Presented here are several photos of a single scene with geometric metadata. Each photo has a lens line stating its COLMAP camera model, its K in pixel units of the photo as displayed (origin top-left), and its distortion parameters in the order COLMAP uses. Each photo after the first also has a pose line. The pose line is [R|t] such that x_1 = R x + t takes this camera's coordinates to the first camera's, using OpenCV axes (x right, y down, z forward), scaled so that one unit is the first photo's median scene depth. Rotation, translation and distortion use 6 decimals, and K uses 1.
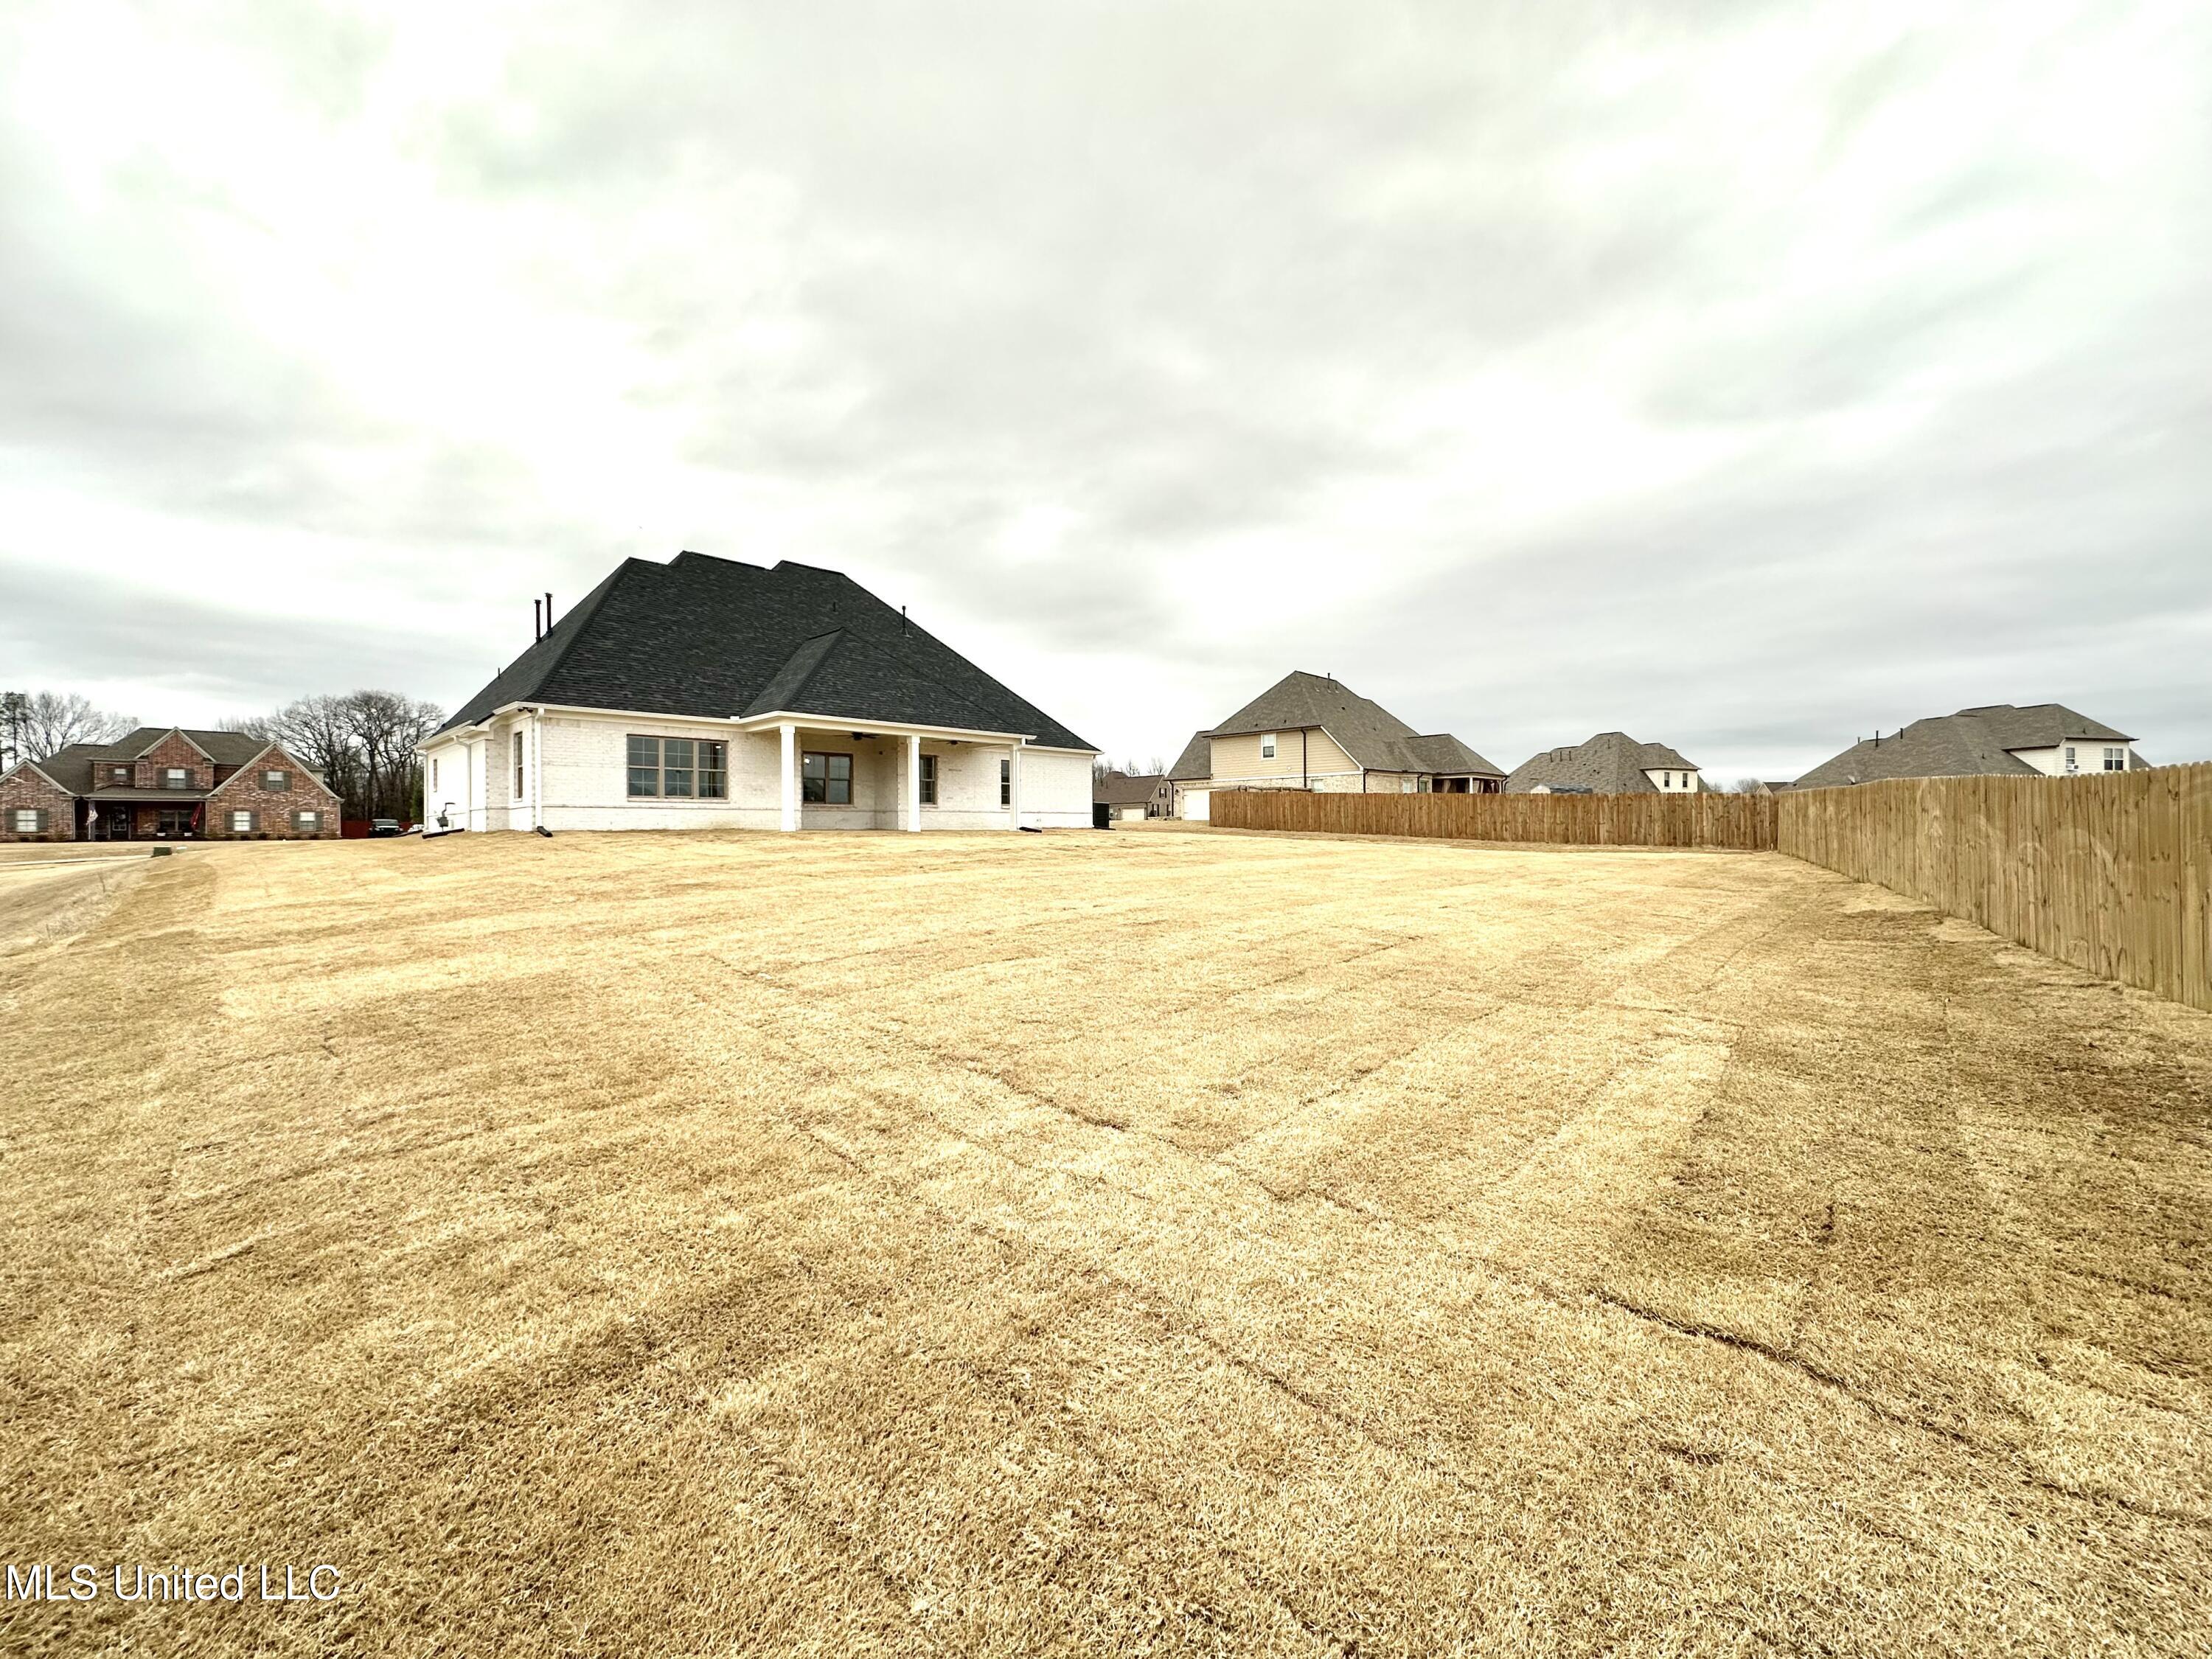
lens RADIAL K [[878.8, 0, 1106.7], [0, 878.8, 829.4], [0, 0, 1]] dist [-0.002239, 0.000301]
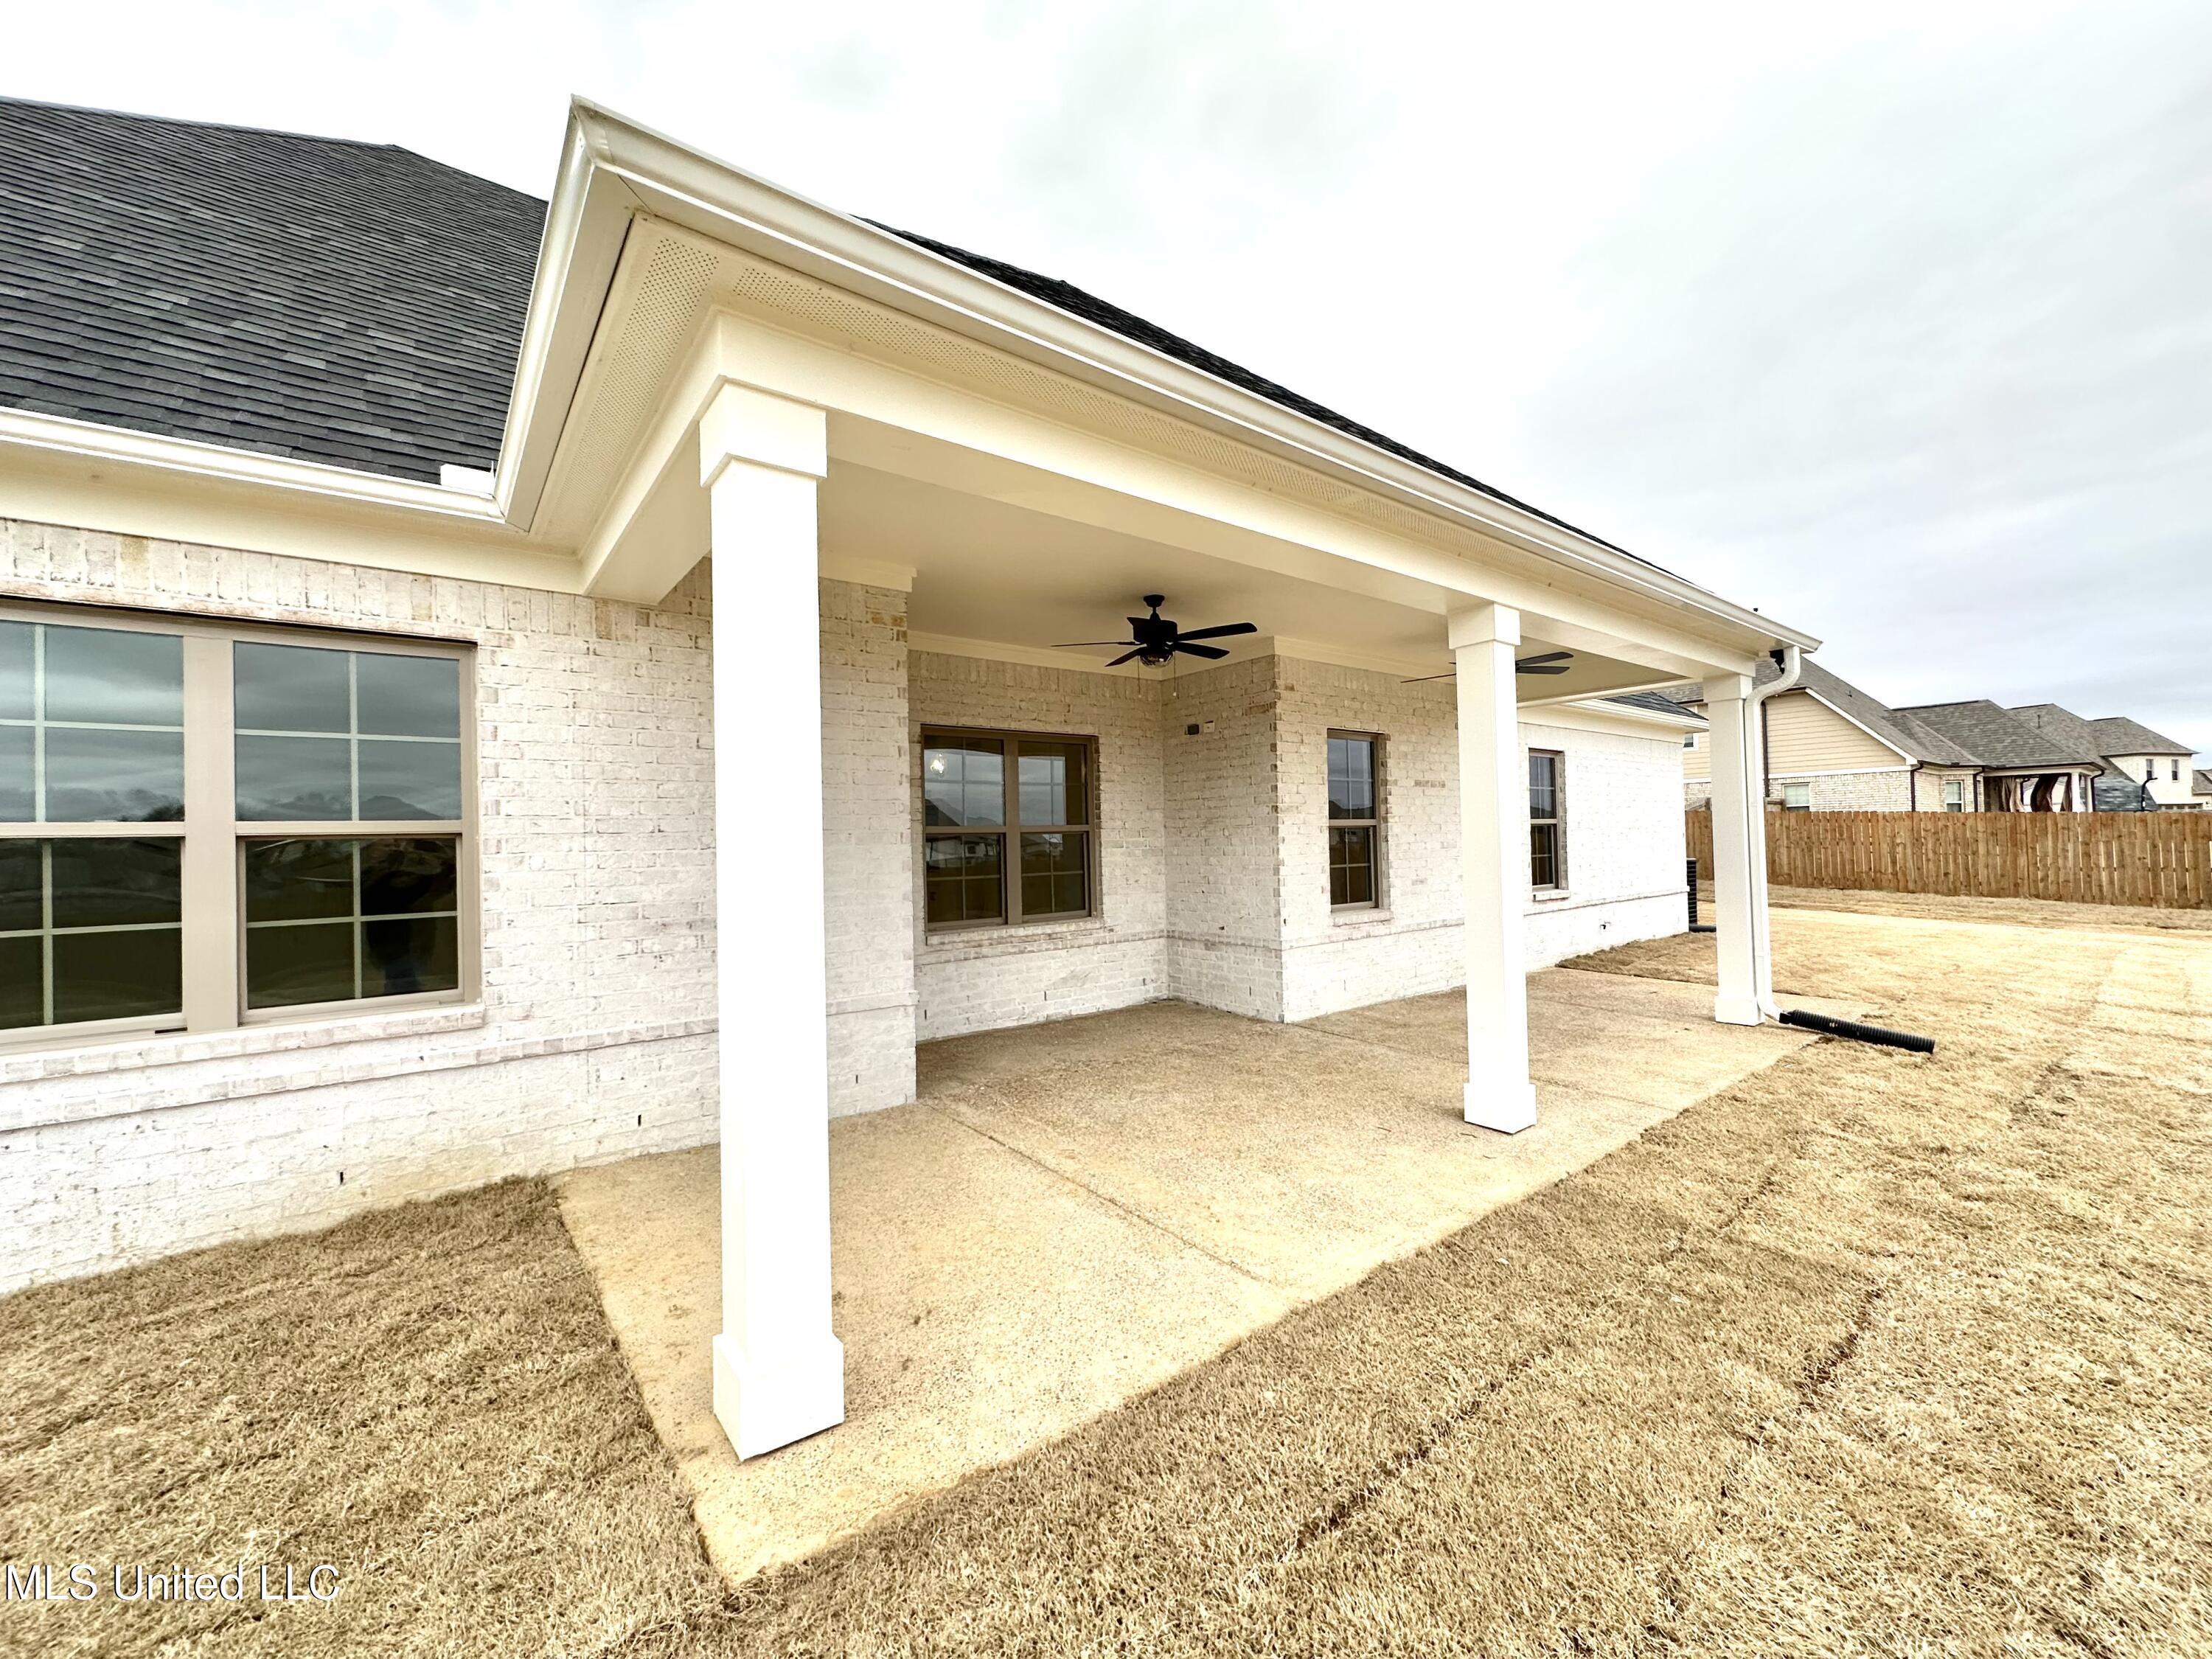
lens RADIAL K [[878.8, 0, 1106.7], [0, 878.8, 829.4], [0, 0, 1]] dist [-0.002239, 0.000301]
pose [[0.986774, -0.017485, -0.161159, -0.232540], [0.015539, 0.999790, -0.013325, -0.050828], [0.161358, 0.010645, 0.986838, 0.699315]]
